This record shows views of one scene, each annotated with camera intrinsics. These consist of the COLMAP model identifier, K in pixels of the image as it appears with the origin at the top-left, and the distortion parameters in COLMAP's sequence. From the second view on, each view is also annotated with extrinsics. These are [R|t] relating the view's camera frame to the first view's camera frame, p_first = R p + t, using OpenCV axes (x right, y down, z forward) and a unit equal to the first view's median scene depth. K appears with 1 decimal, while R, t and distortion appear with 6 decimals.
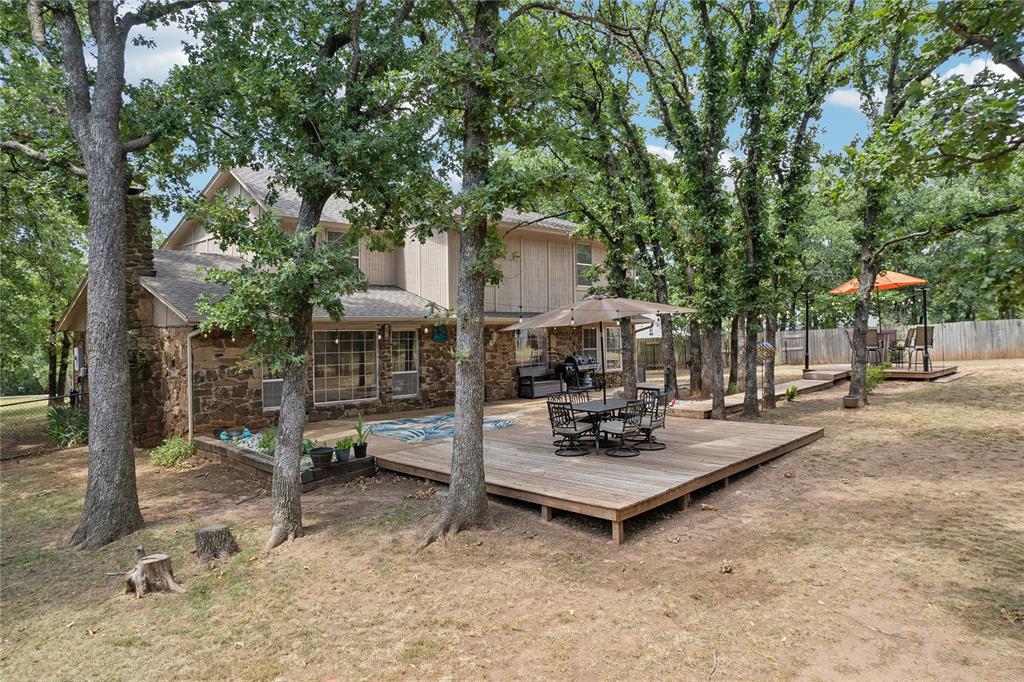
lens RADIAL K [[653.1, 0, 505.1], [0, 653.1, 337.7], [0, 0, 1]] dist [-0.065371, 0.052263]
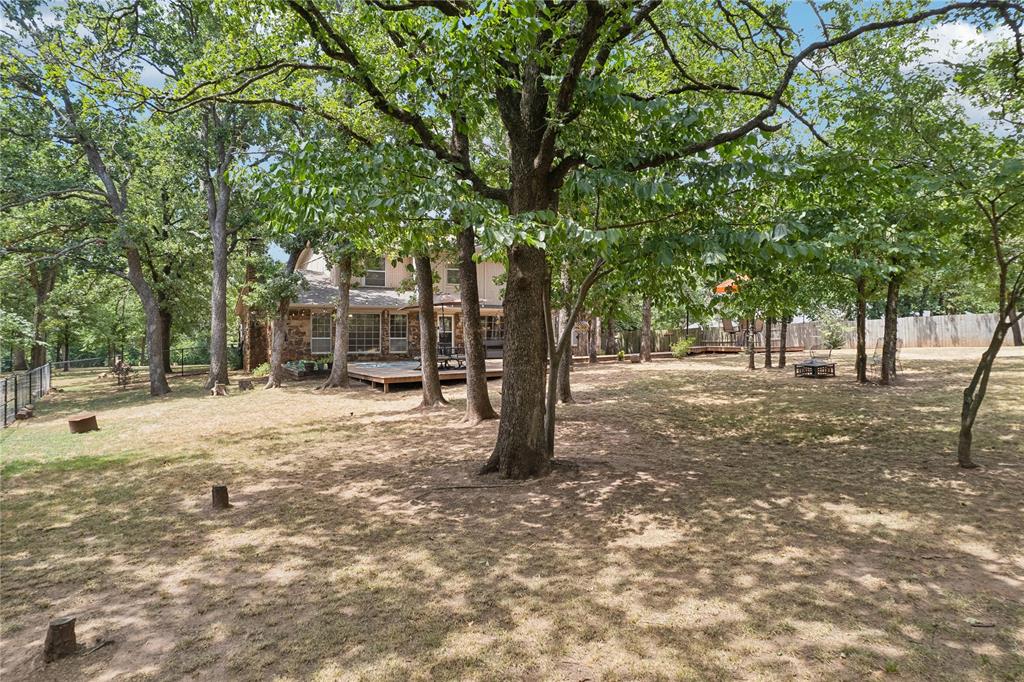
lens RADIAL K [[653.1, 0, 505.1], [0, 653.1, 337.7], [0, 0, 1]] dist [-0.065371, 0.052263]
pose [[0.961607, 0.019869, -0.273710, 1.158680], [-0.019938, 0.999798, 0.002527, 0.082287], [0.273704, 0.003028, 0.961809, -1.134239]]
